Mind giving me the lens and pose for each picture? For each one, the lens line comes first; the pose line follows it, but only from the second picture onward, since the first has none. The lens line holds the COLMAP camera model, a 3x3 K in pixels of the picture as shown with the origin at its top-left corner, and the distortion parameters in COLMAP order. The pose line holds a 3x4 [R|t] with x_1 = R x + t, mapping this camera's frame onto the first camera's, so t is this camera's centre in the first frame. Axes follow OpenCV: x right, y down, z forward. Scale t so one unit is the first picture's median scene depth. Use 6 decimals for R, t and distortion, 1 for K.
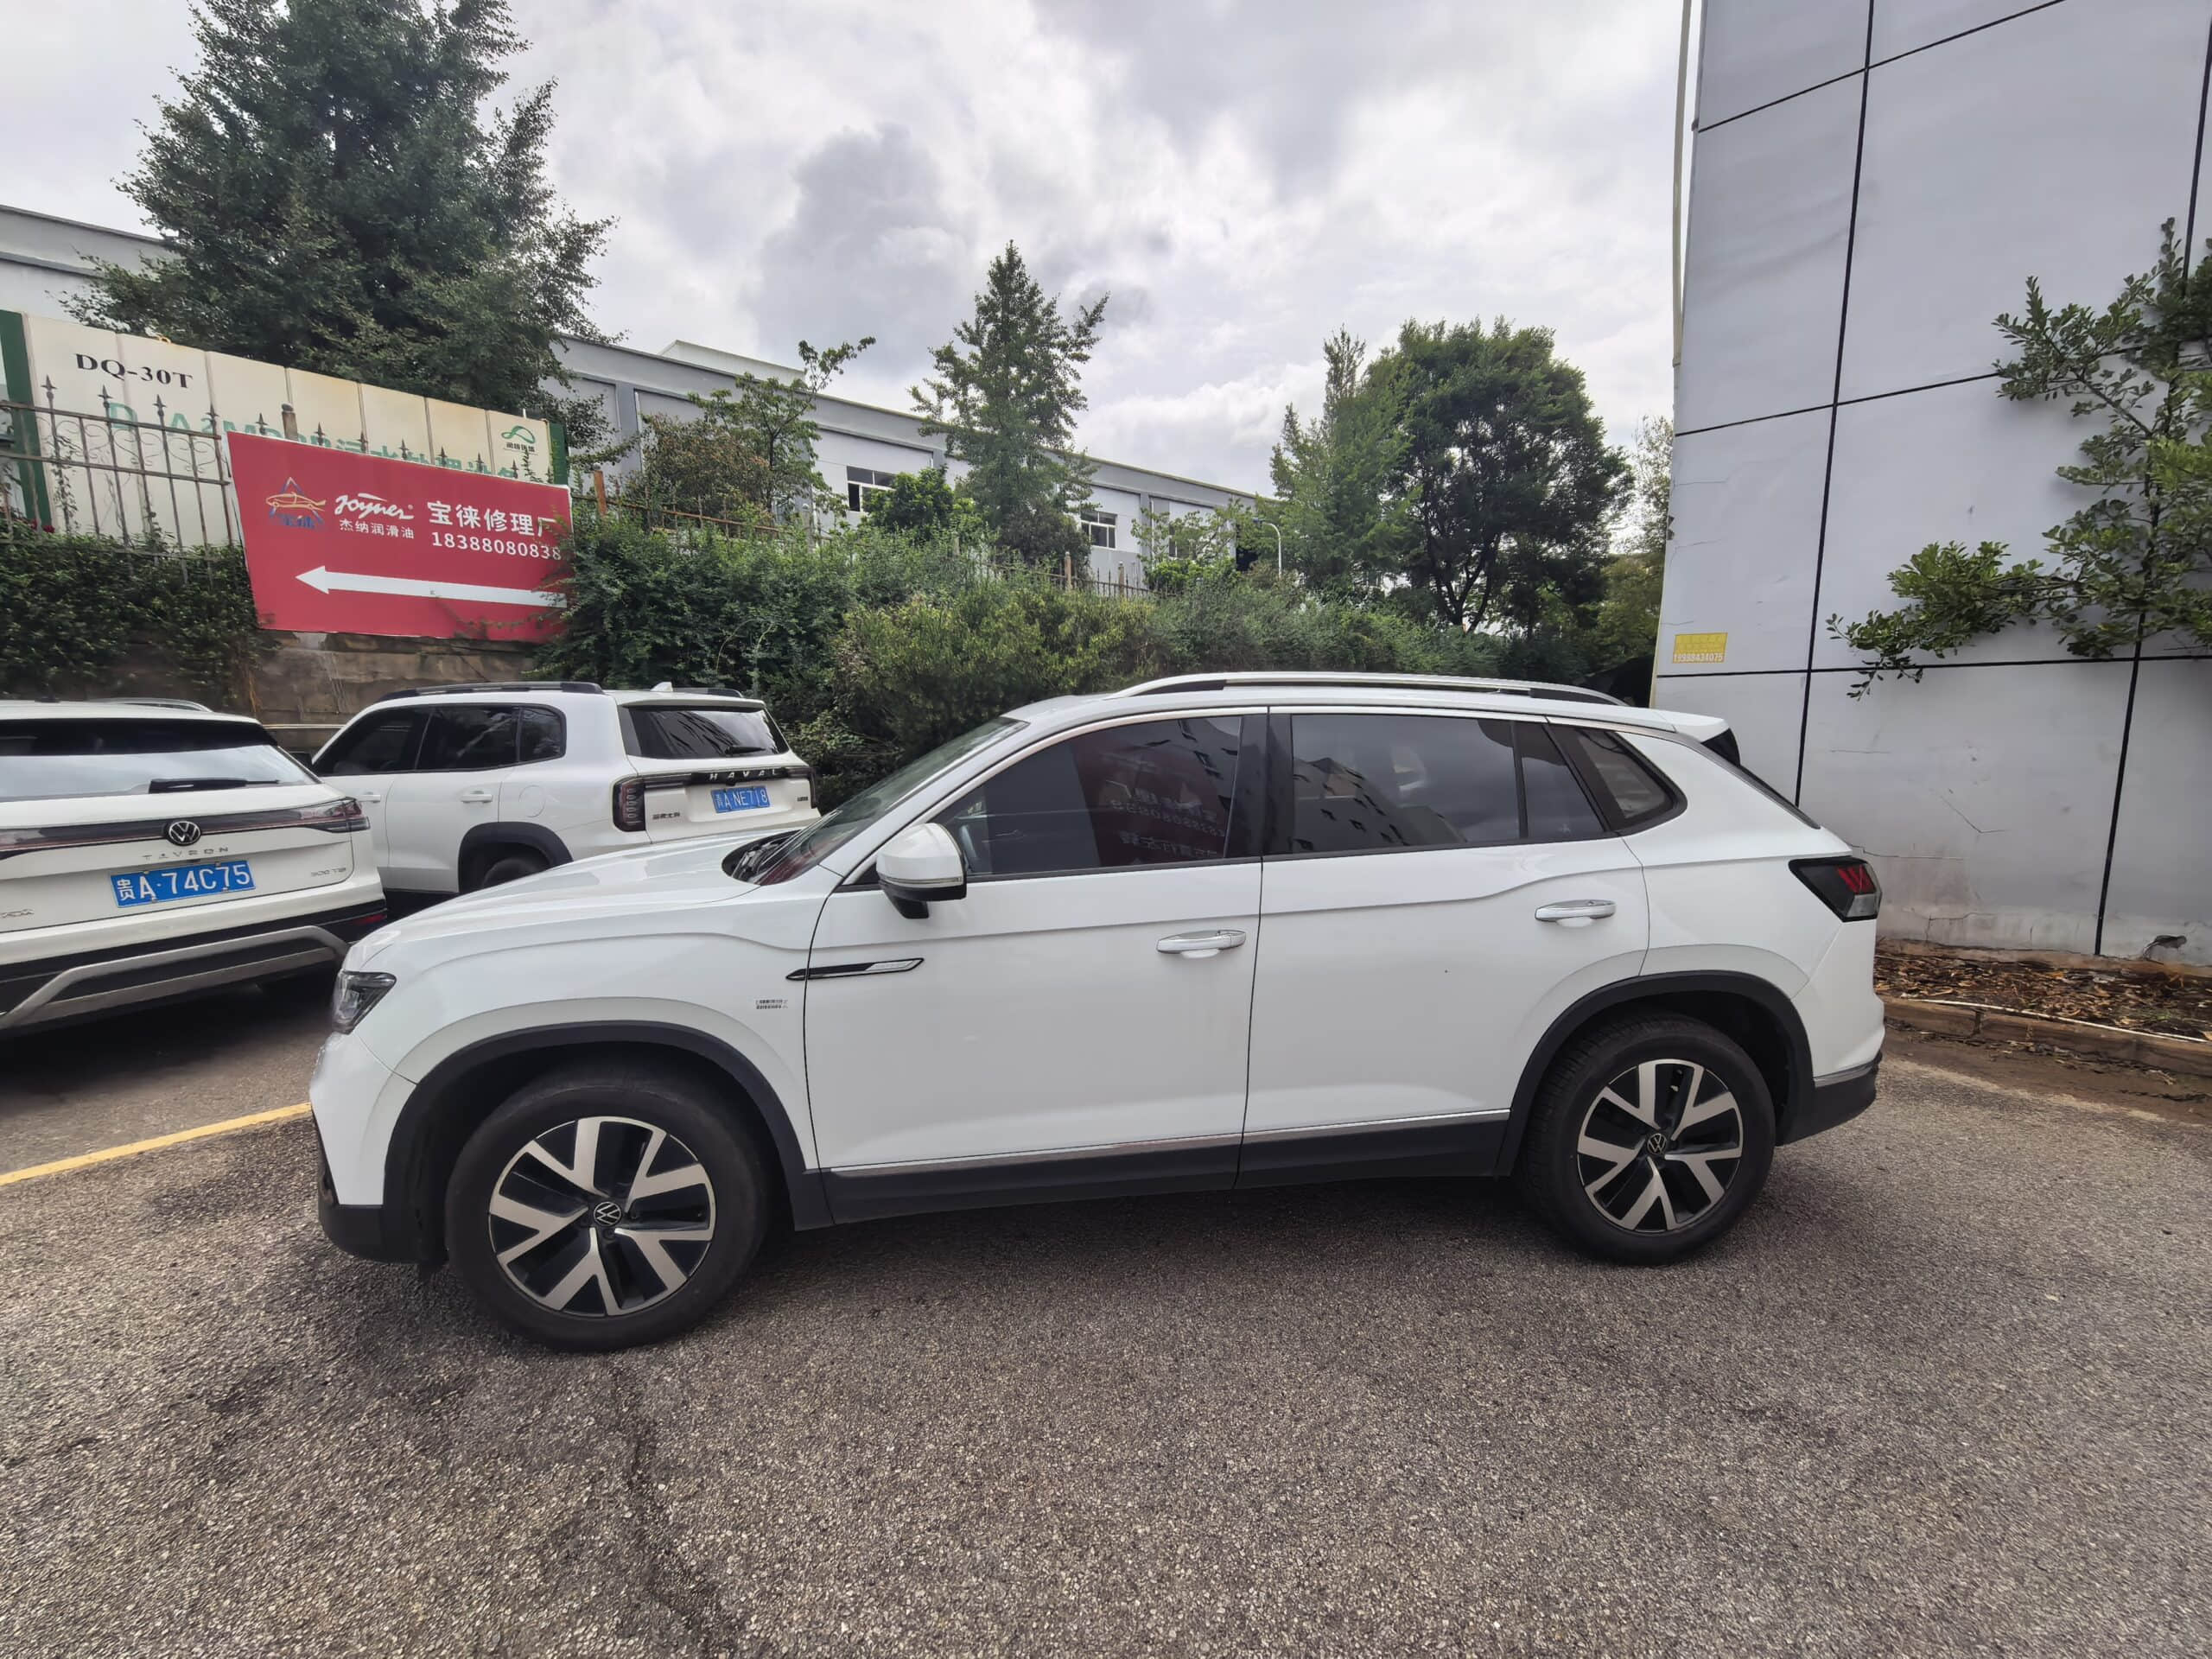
lens RADIAL K [[871.4, 0, 1118.0], [0, 871.4, 833.3], [0, 0, 1]] dist [0.014613, -0.003953]
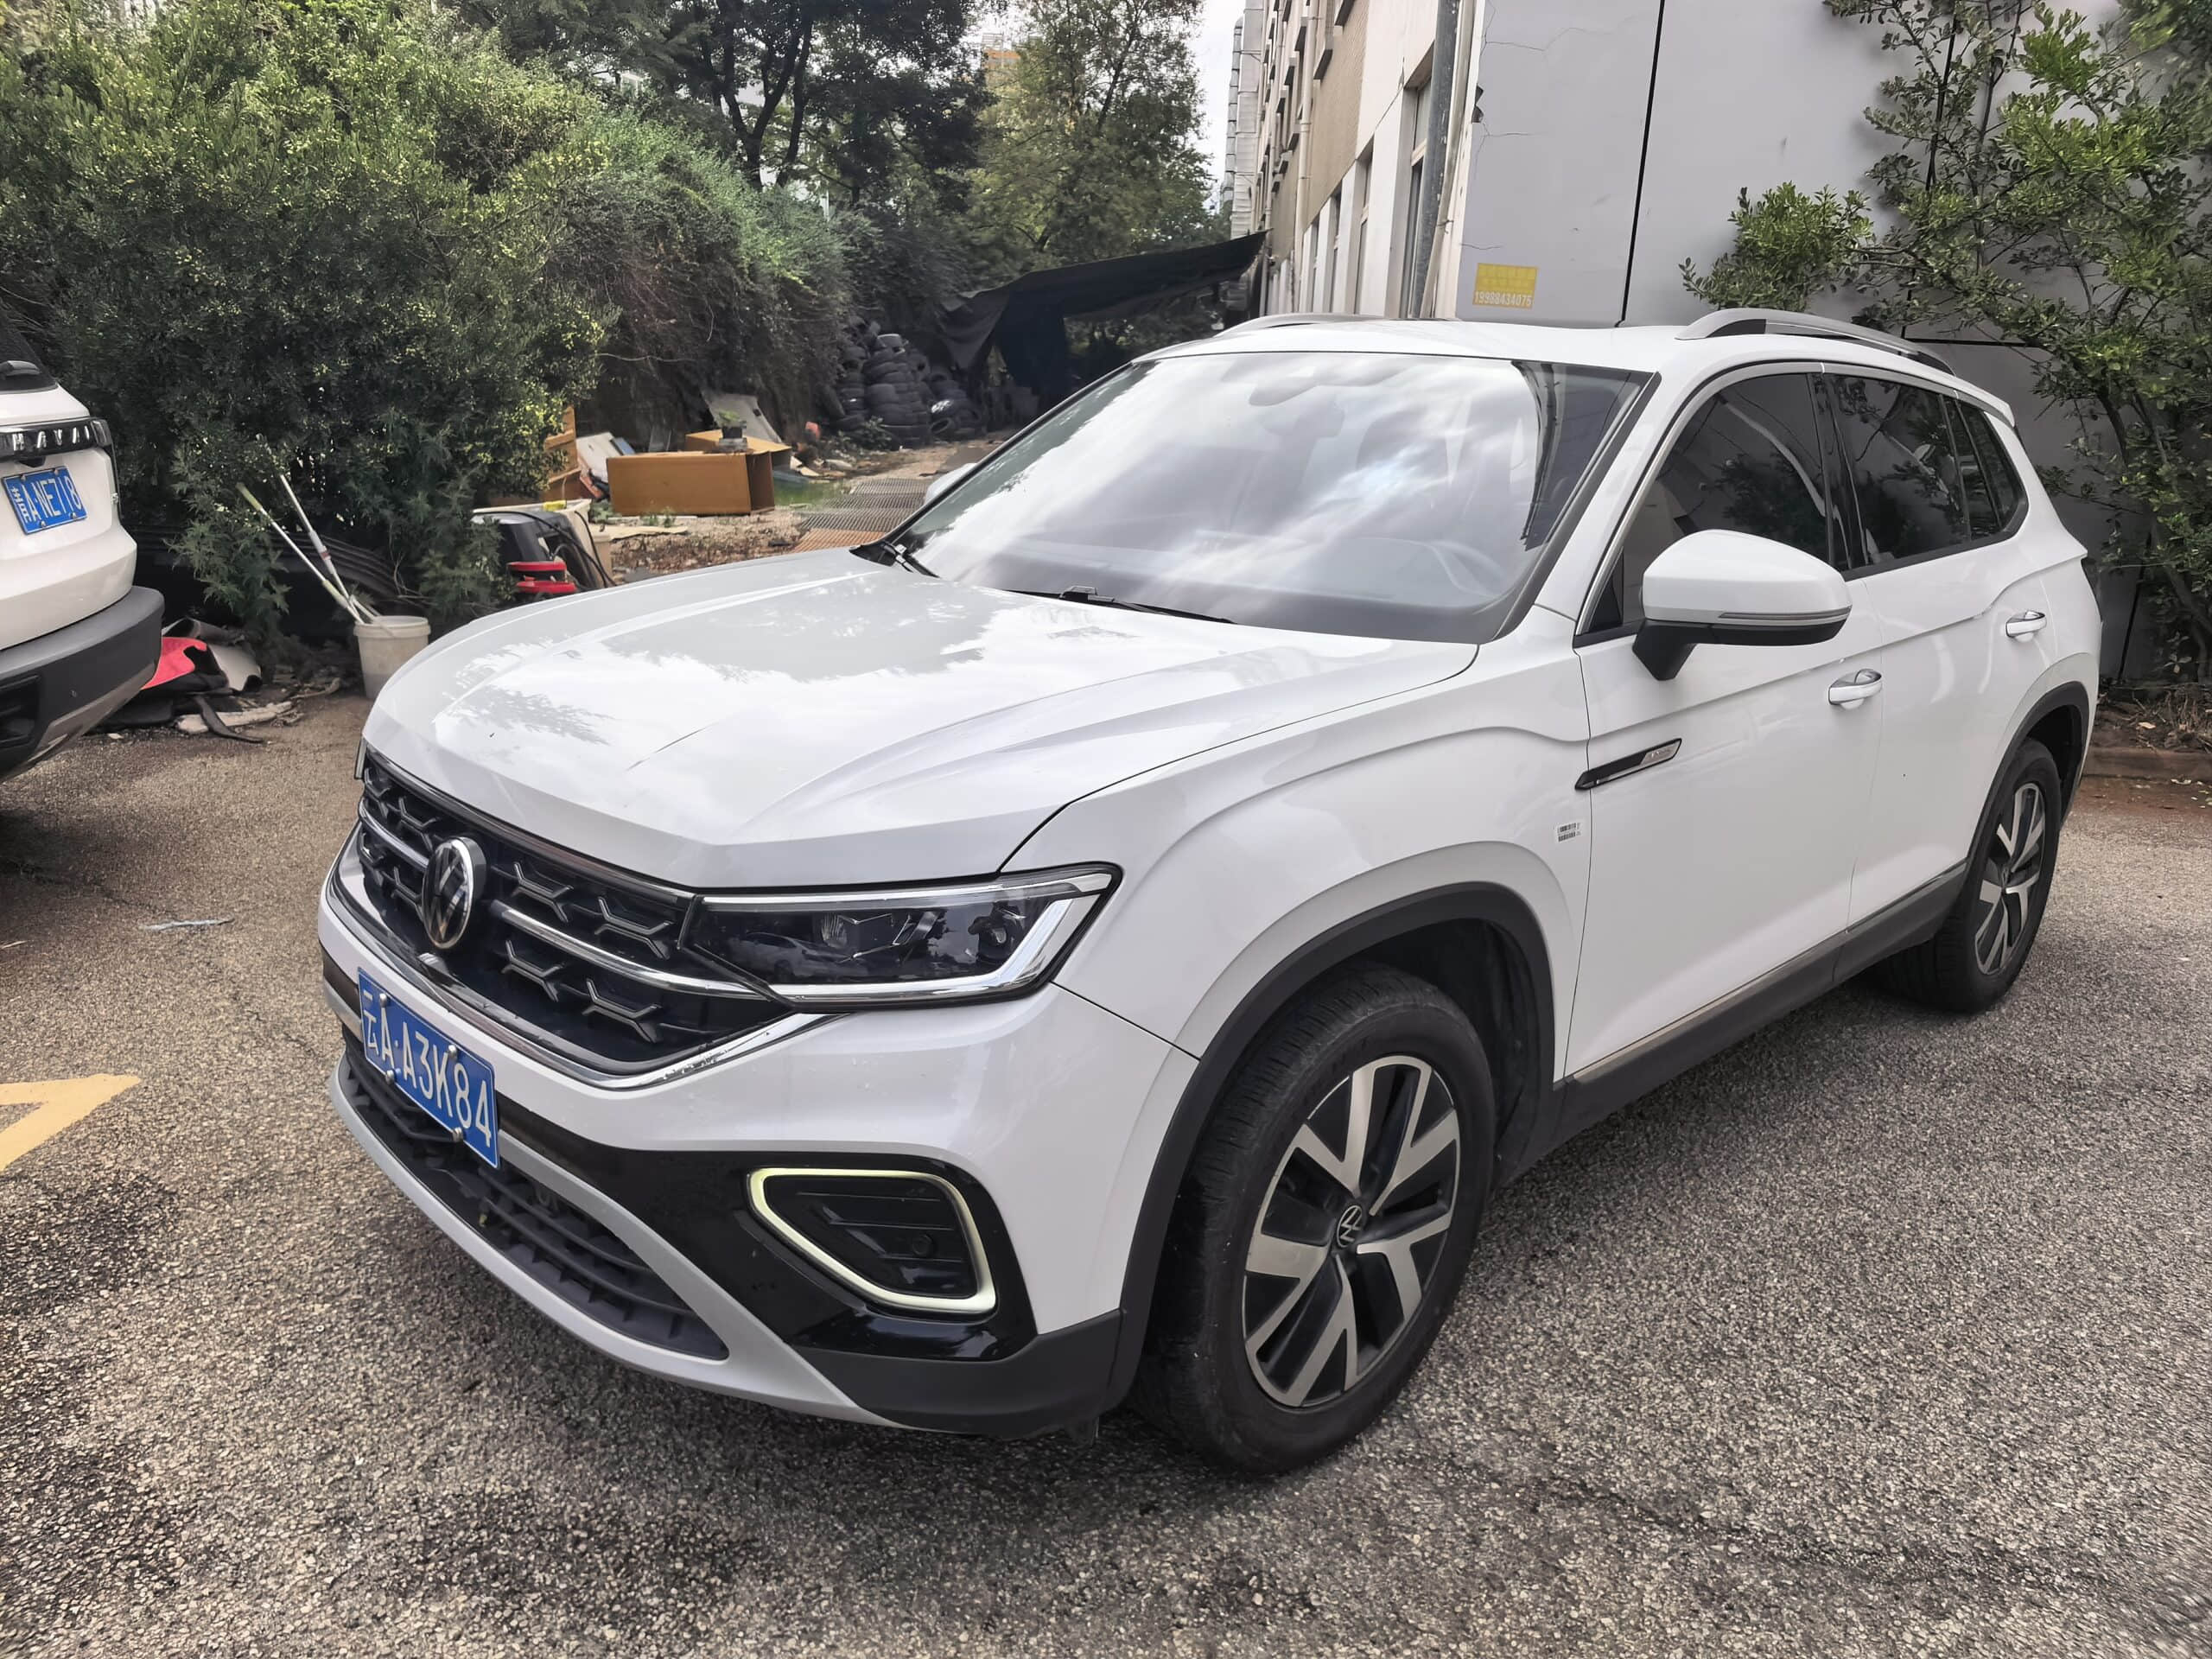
lens RADIAL K [[1586.4, 0, 1101.8], [0, 1586.4, 810.3], [0, 0, 1]] dist [0.028567, -0.036084]
pose [[0.799927, -0.117814, 0.588418, -0.614644], [0.026588, 0.986534, 0.161380, -0.004790], [-0.599507, -0.113447, 0.792288, 0.141149]]
